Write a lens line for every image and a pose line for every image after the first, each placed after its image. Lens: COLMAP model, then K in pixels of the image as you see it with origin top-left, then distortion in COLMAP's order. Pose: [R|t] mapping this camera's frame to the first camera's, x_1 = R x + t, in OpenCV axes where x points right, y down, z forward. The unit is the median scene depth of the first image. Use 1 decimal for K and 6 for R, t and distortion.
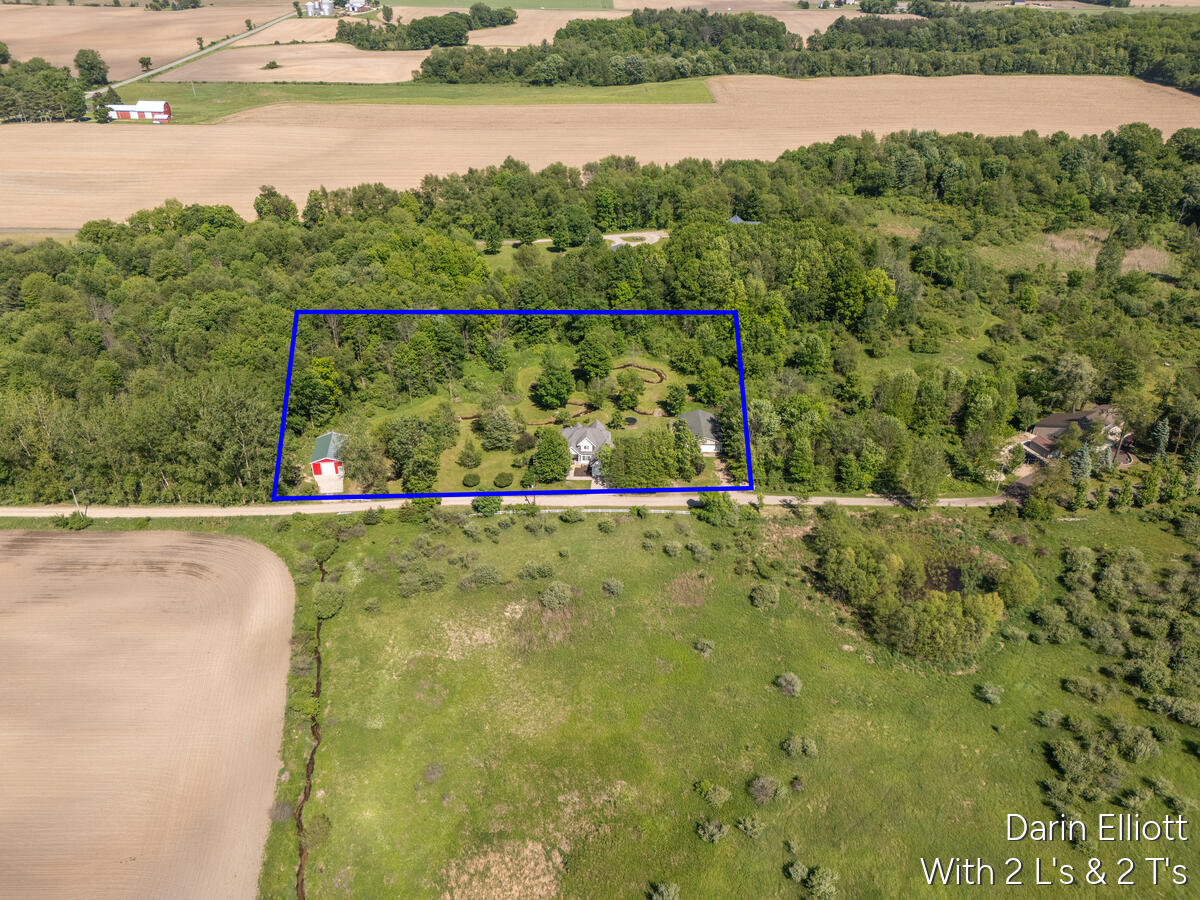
lens RADIAL K [[881.3, 0, 600.0], [0, 881.3, 450.0], [0, 0, 1]] dist [0.050836, -0.047510]
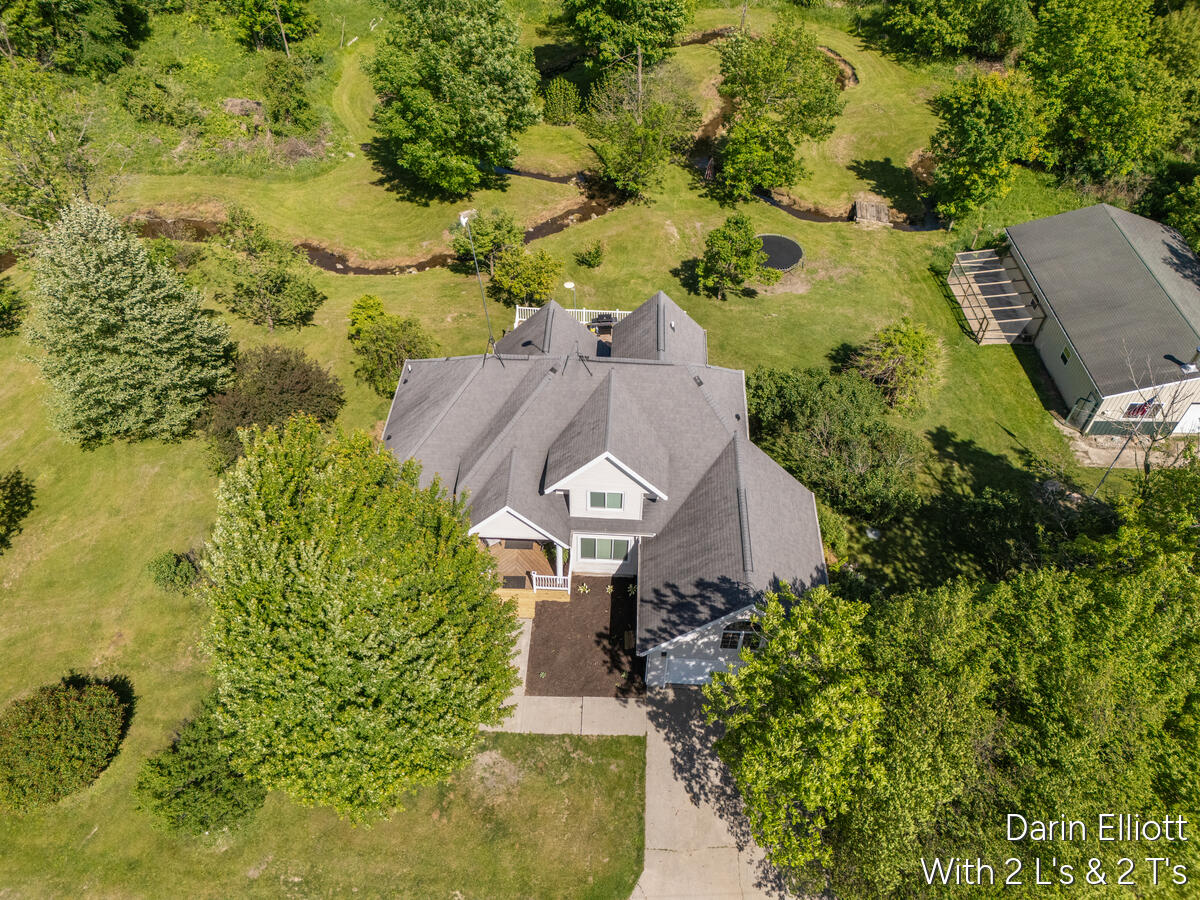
lens RADIAL K [[881.3, 0, 600.0], [0, 881.3, 450.0], [0, 0, 1]] dist [0.050836, -0.047510]
pose [[0.999805, -0.008024, 0.018050, -0.016779], [0.002917, 0.963734, 0.266848, -0.044703], [-0.019537, -0.266743, 0.963570, 0.741080]]
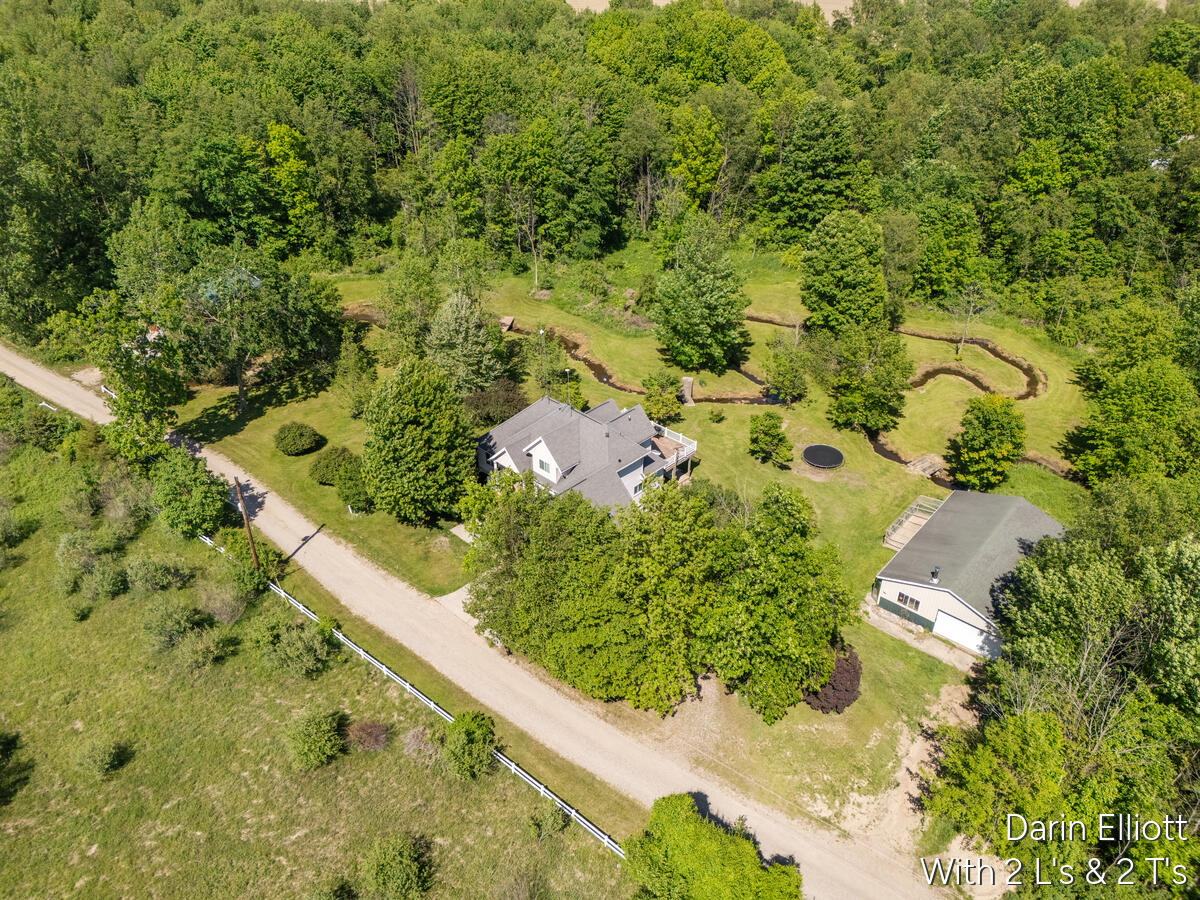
lens RADIAL K [[881.3, 0, 600.0], [0, 881.3, 450.0], [0, 0, 1]] dist [0.050836, -0.047510]
pose [[0.768547, 0.343984, -0.539454, 0.153191], [-0.333607, 0.934930, 0.120877, -0.047382], [0.545931, 0.087066, 0.833294, 0.638187]]
